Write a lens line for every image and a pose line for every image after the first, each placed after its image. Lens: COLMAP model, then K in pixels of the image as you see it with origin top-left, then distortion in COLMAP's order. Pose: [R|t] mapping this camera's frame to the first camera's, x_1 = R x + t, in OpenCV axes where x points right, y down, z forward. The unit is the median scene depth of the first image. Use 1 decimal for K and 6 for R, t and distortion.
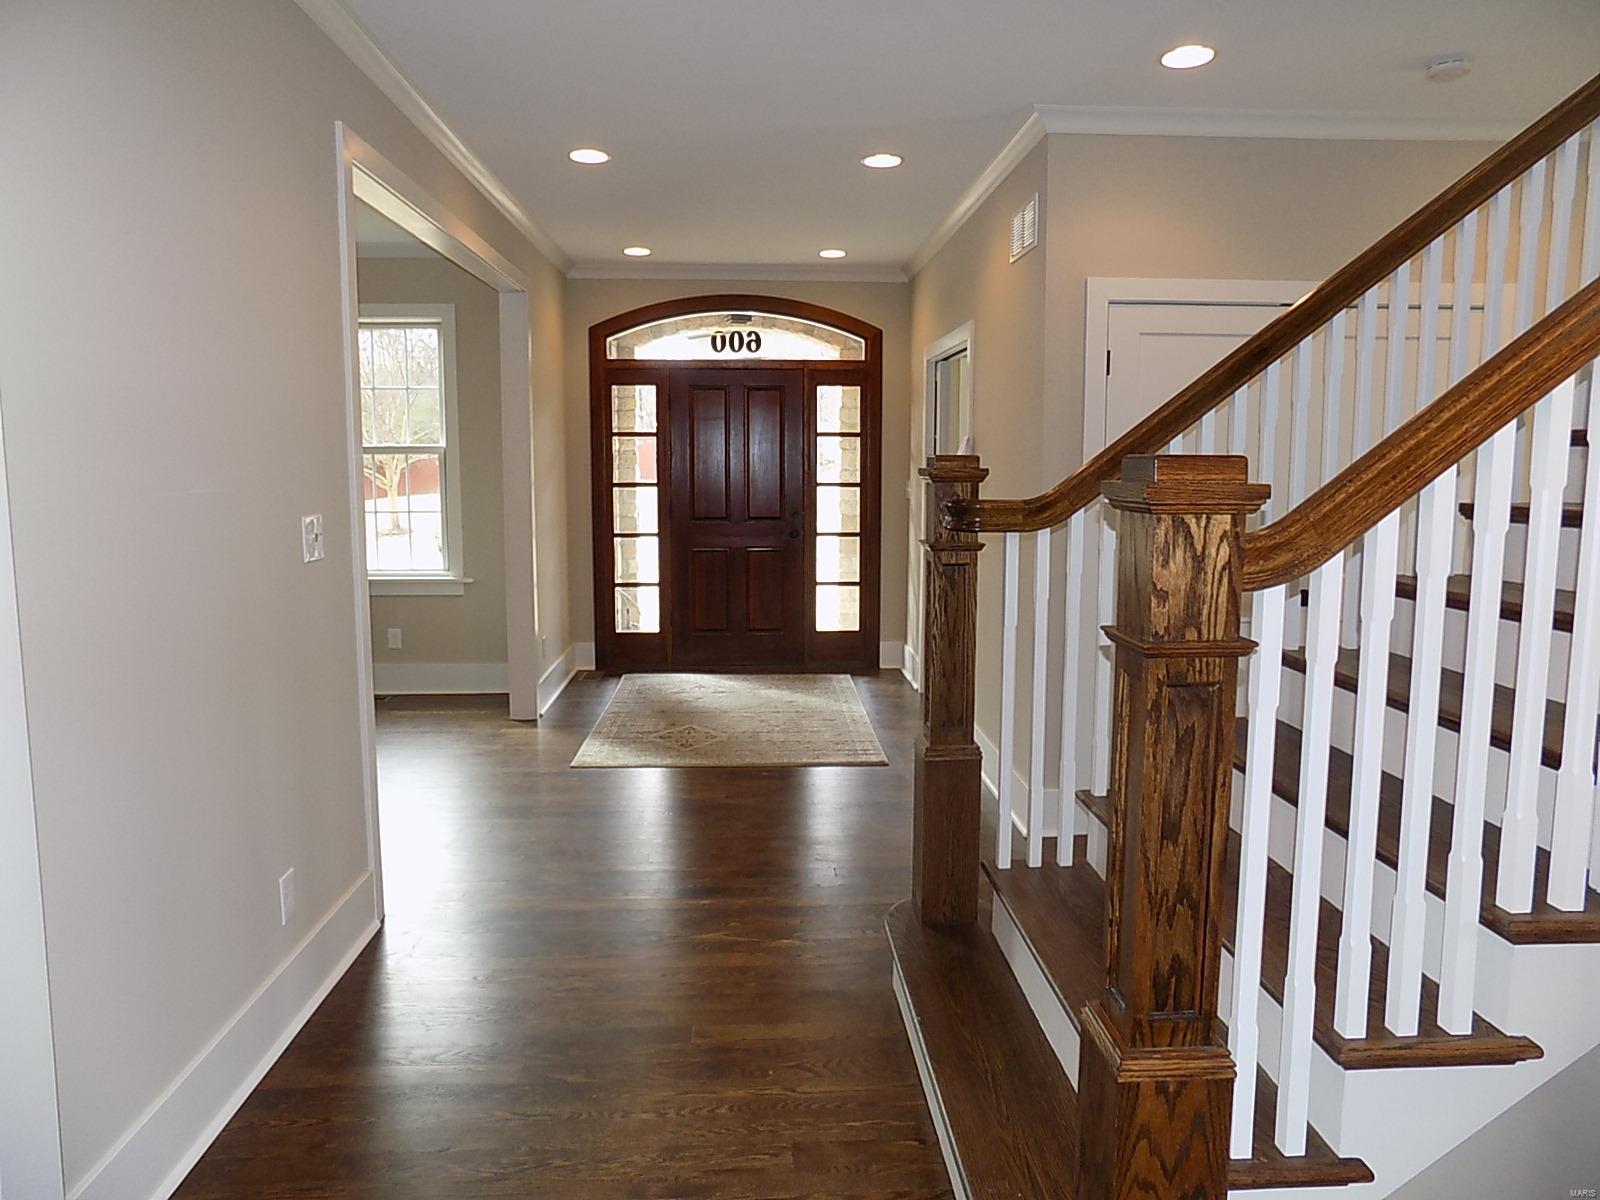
lens RADIAL K [[1072.2, 0, 805.7], [0, 1072.2, 586.2], [0, 0, 1]] dist [-0.078637, 0.069750]
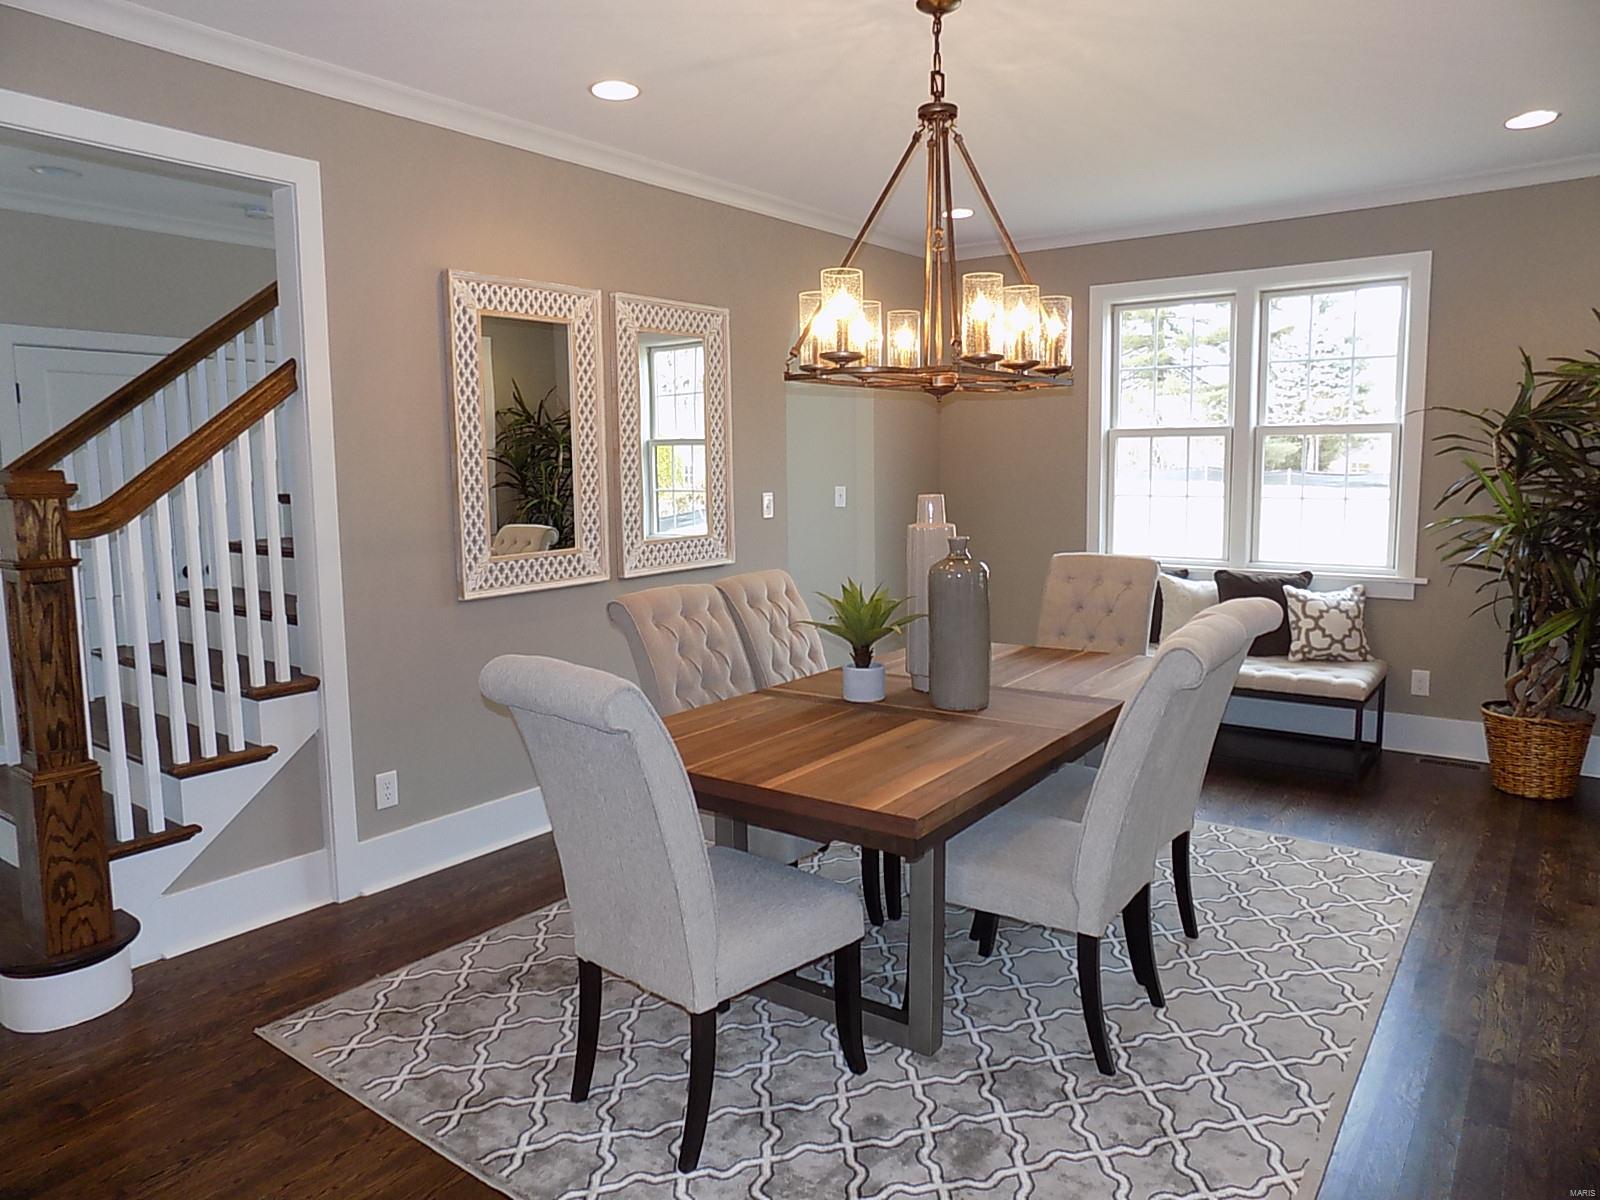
lens RADIAL K [[1072.2, 0, 805.7], [0, 1072.2, 586.2], [0, 0, 1]] dist [-0.078637, 0.069750]
pose [[0.640785, -0.094618, 0.761867, -0.199240], [0.097215, 0.994388, 0.041730, 0.130225], [-0.761540, 0.047325, 0.646388, -1.173931]]
